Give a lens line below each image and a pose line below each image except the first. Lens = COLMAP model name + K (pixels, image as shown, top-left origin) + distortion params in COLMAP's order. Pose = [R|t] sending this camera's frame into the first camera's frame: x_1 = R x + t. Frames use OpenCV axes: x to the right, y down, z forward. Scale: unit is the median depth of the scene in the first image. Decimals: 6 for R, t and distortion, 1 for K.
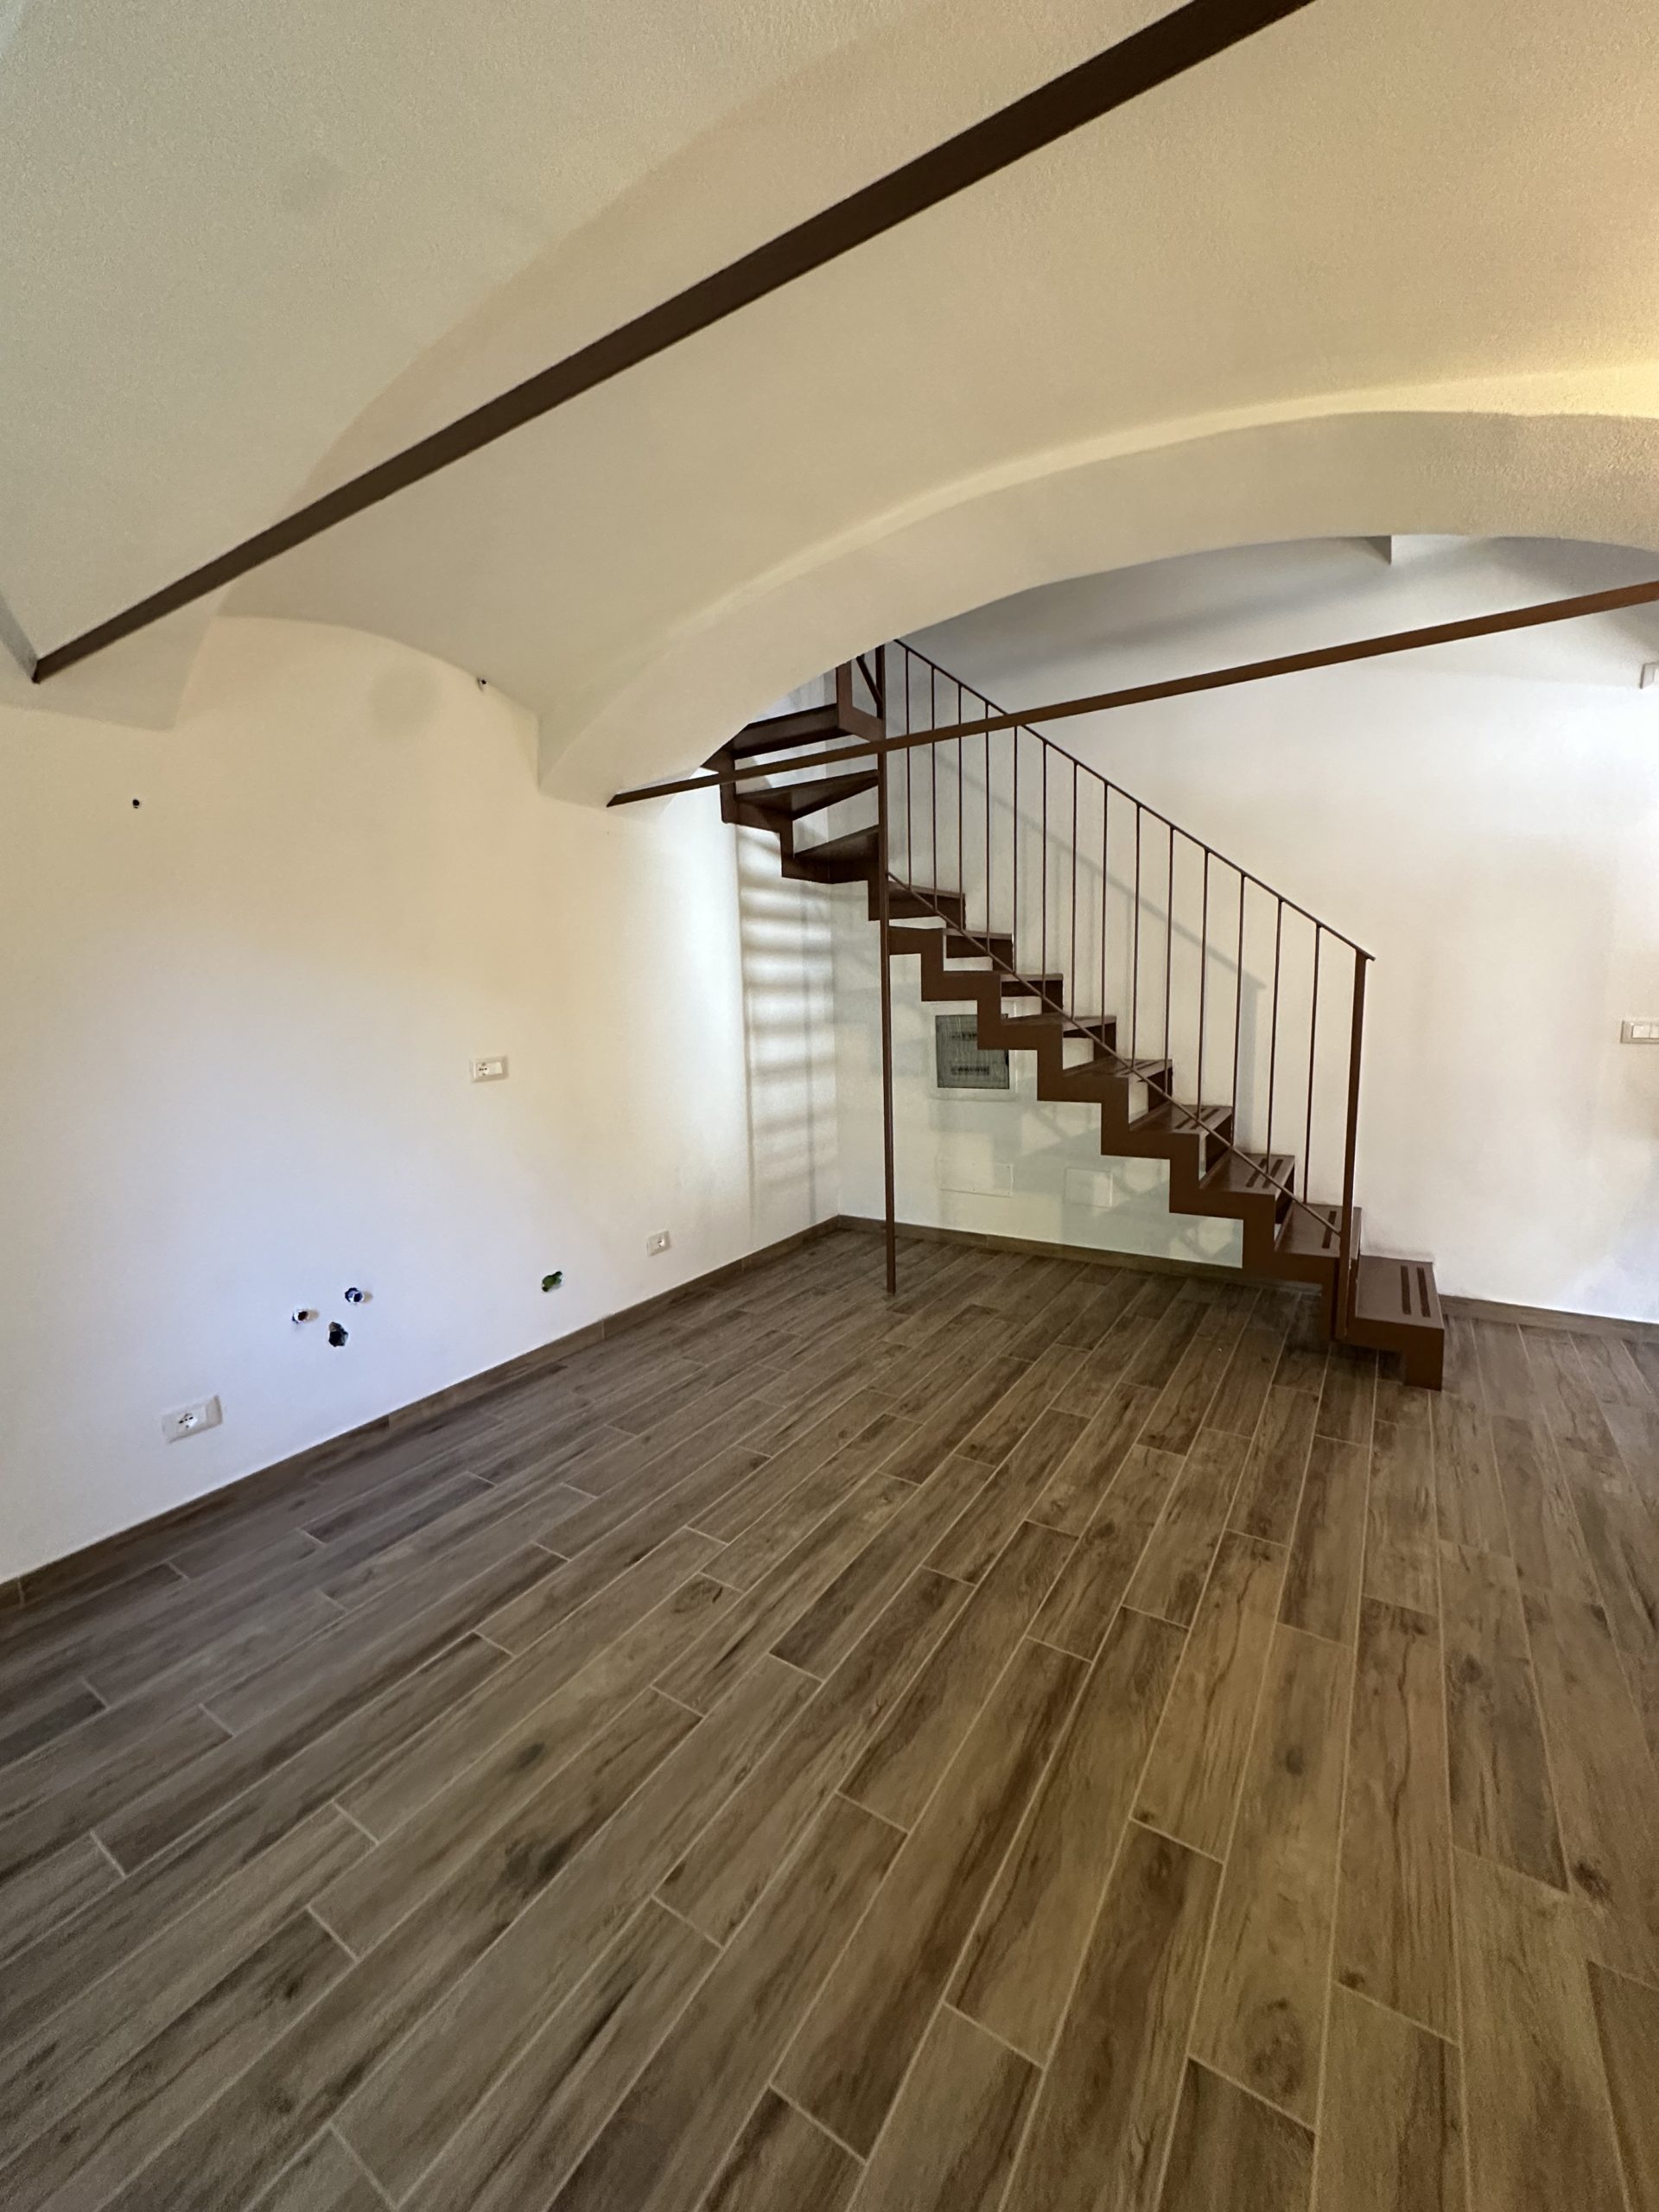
lens RADIAL K [[878.5, 0, 838.8], [0, 878.5, 1110.6], [0, 0, 1]] dist [-0.001676, 0.000194]
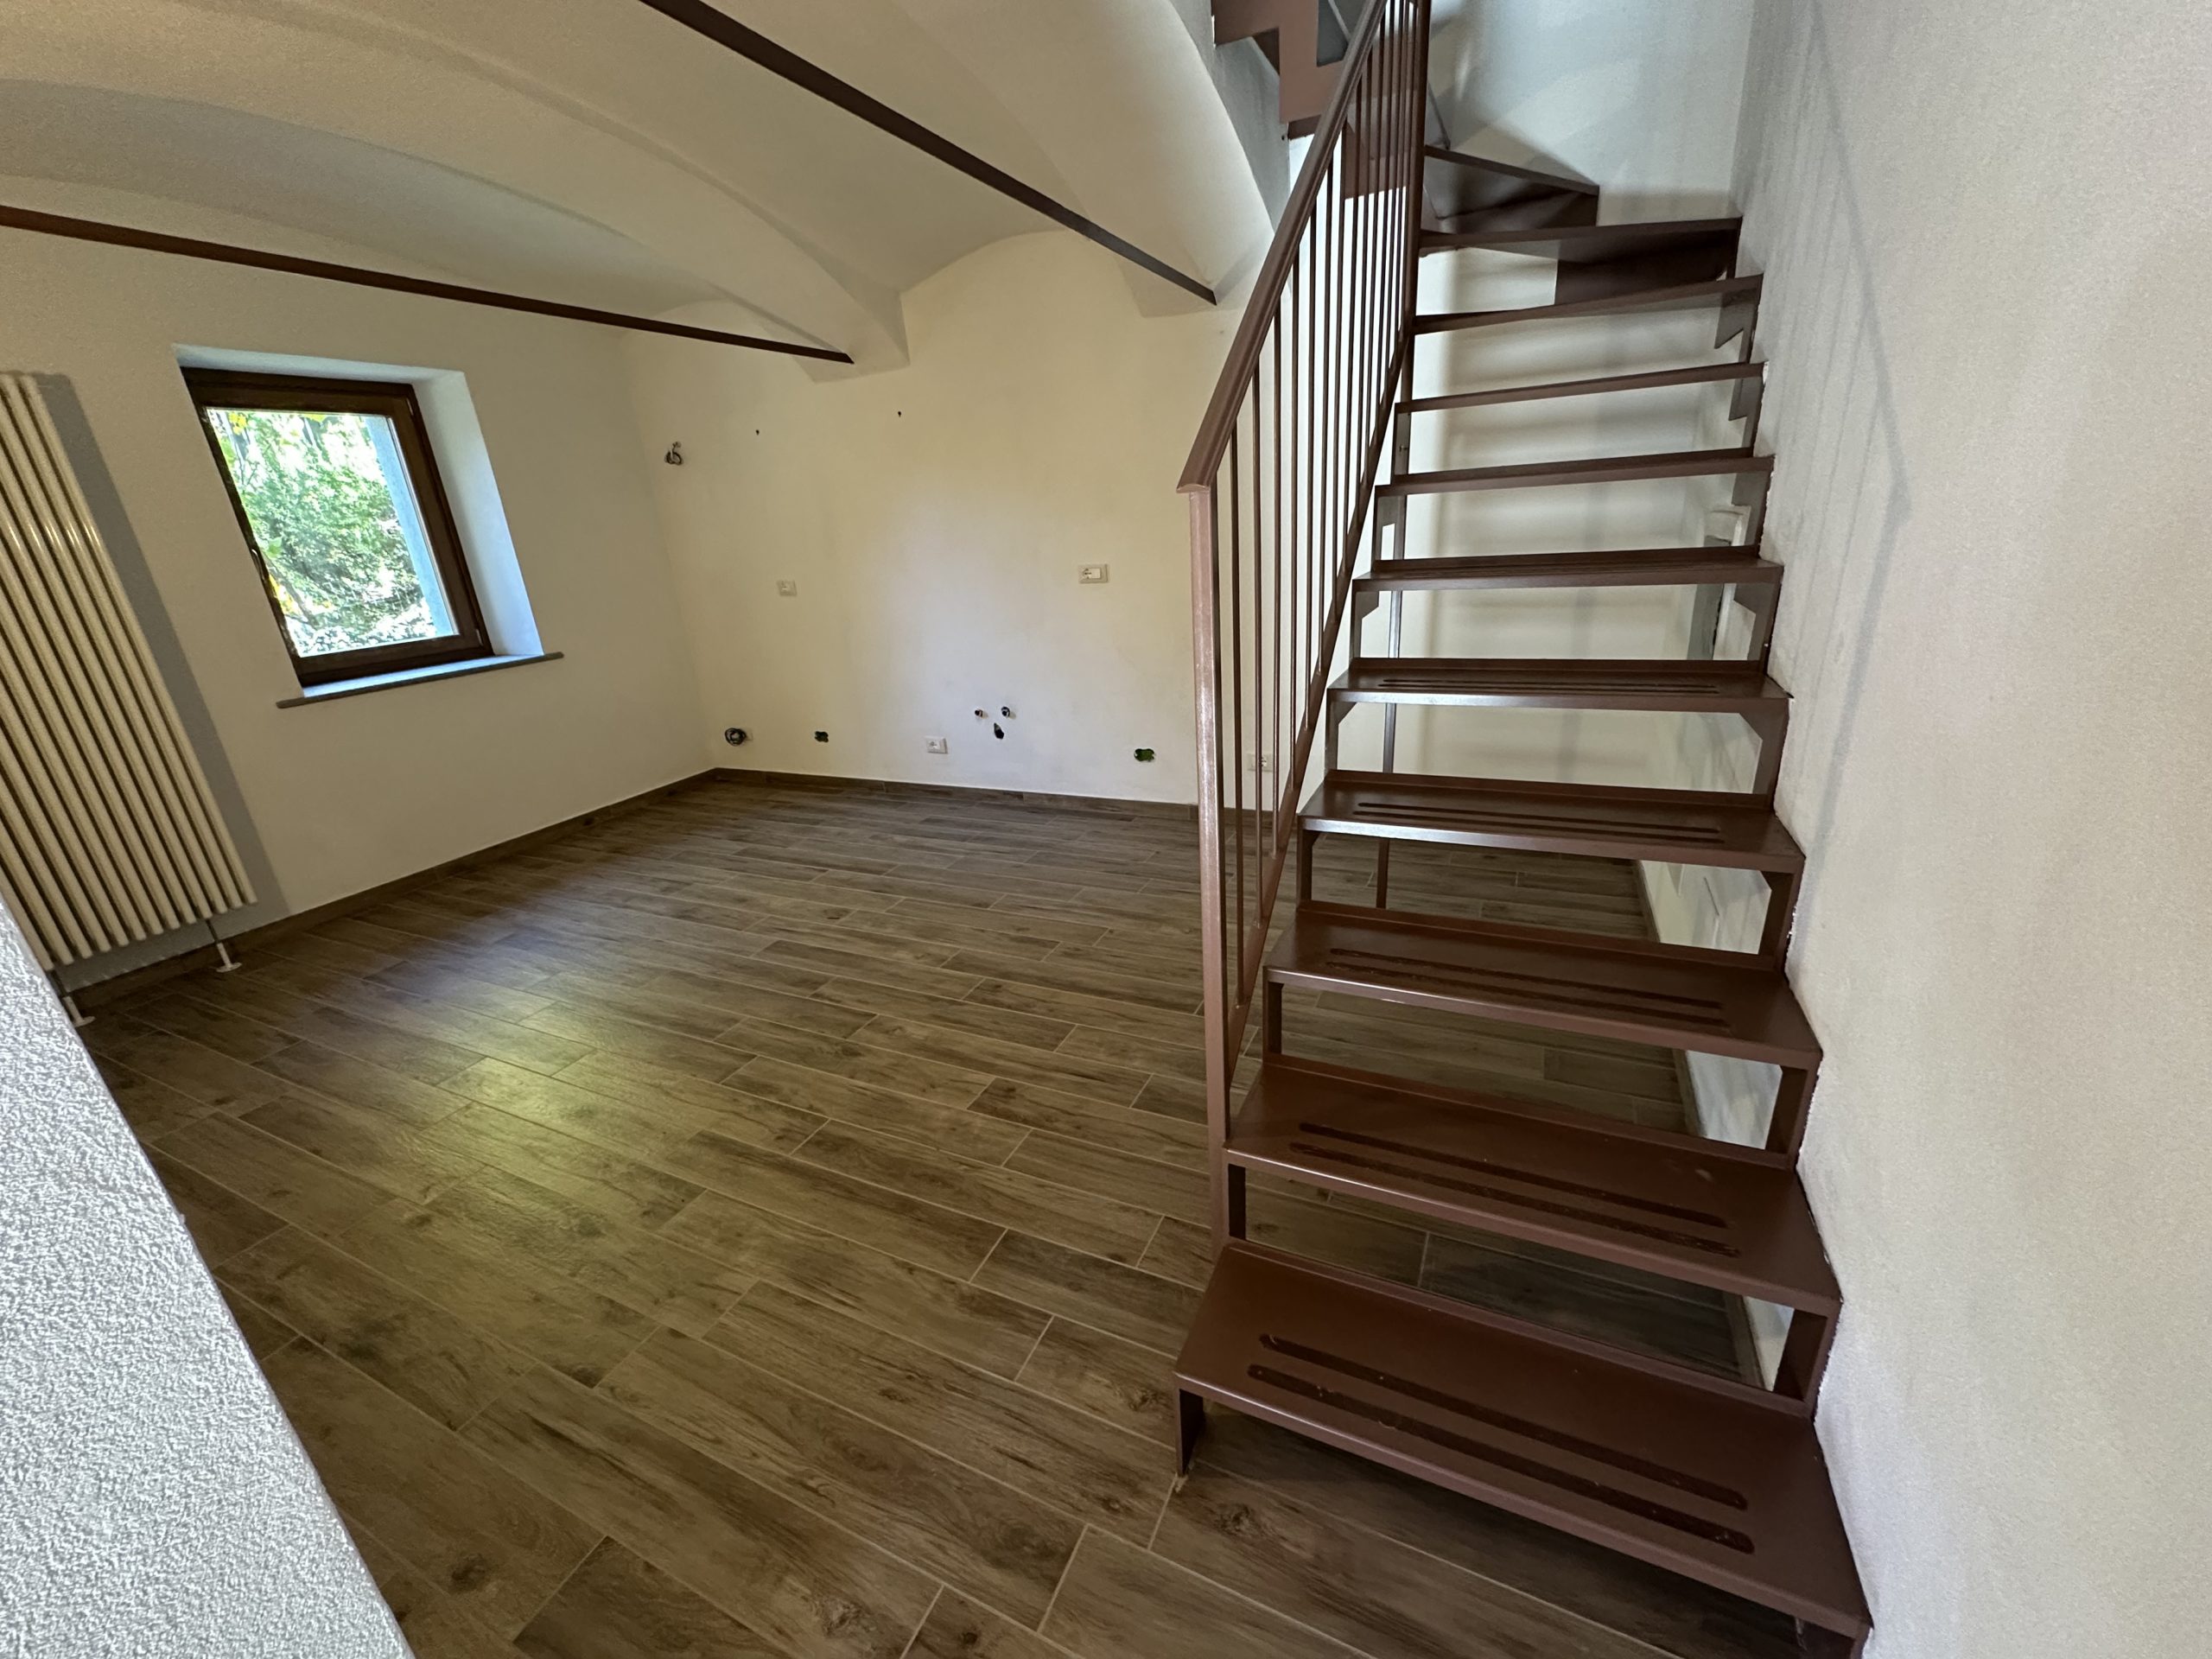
lens RADIAL K [[878.5, 0, 1114.9], [0, 878.5, 844.6], [0, 0, 1]] dist [-0.001676, 0.000194]
pose [[0.131253, 0.374101, -0.918053, 1.220213], [-0.076834, 0.927118, 0.366810, -0.200631], [0.988367, 0.022393, 0.150430, 1.098308]]
